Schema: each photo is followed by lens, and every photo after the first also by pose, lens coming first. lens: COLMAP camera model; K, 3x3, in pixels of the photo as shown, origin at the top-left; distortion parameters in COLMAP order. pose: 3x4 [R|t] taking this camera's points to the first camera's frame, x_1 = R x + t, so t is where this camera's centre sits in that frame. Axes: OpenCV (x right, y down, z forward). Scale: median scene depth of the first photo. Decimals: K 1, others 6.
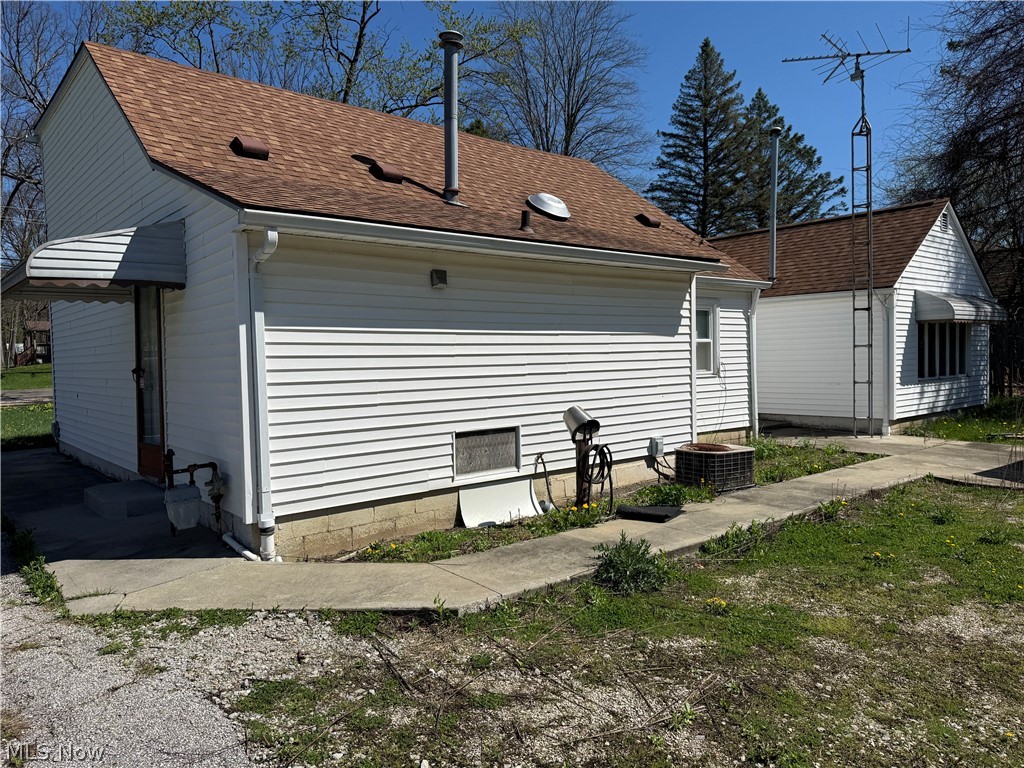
lens RADIAL K [[713.0, 0, 505.2], [0, 713.0, 385.2], [0, 0, 1]] dist [0.074397, -0.096898]
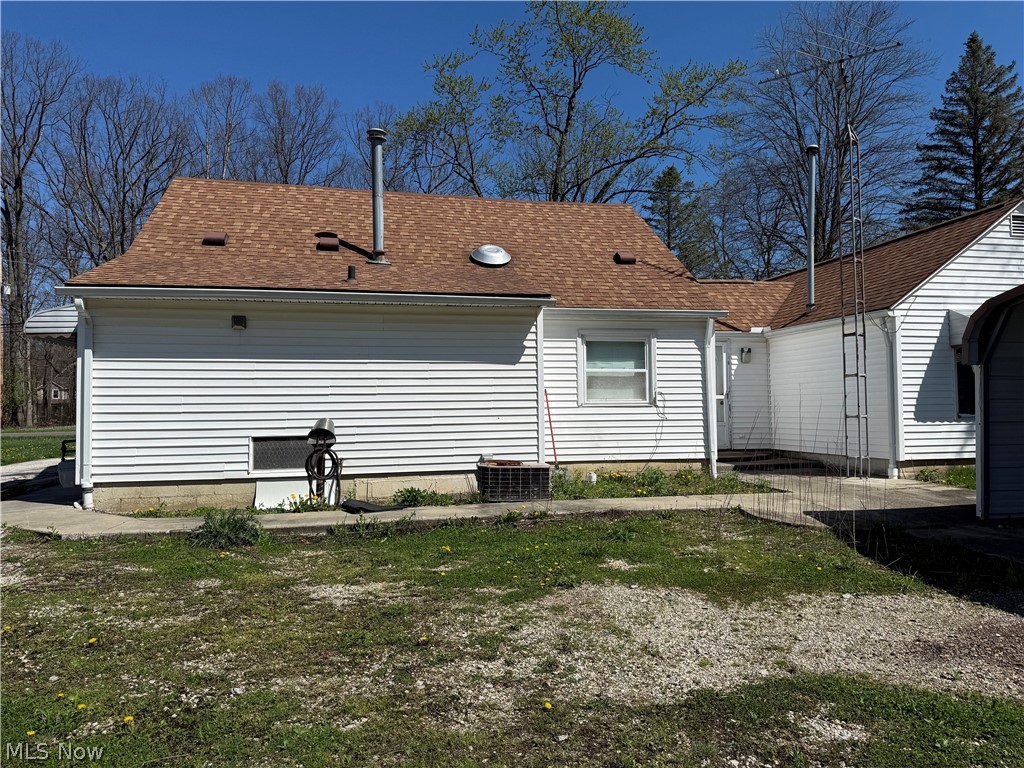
lens RADIAL K [[741.3, 0, 591.6], [0, 741.3, 383.8], [0, 0, 1]] dist [0.085151, -0.115979]
pose [[0.883299, -0.006509, -0.468765, 0.858773], [-0.025807, 0.997712, -0.062481, 0.029281], [0.468099, 0.067287, 0.881111, 0.043849]]
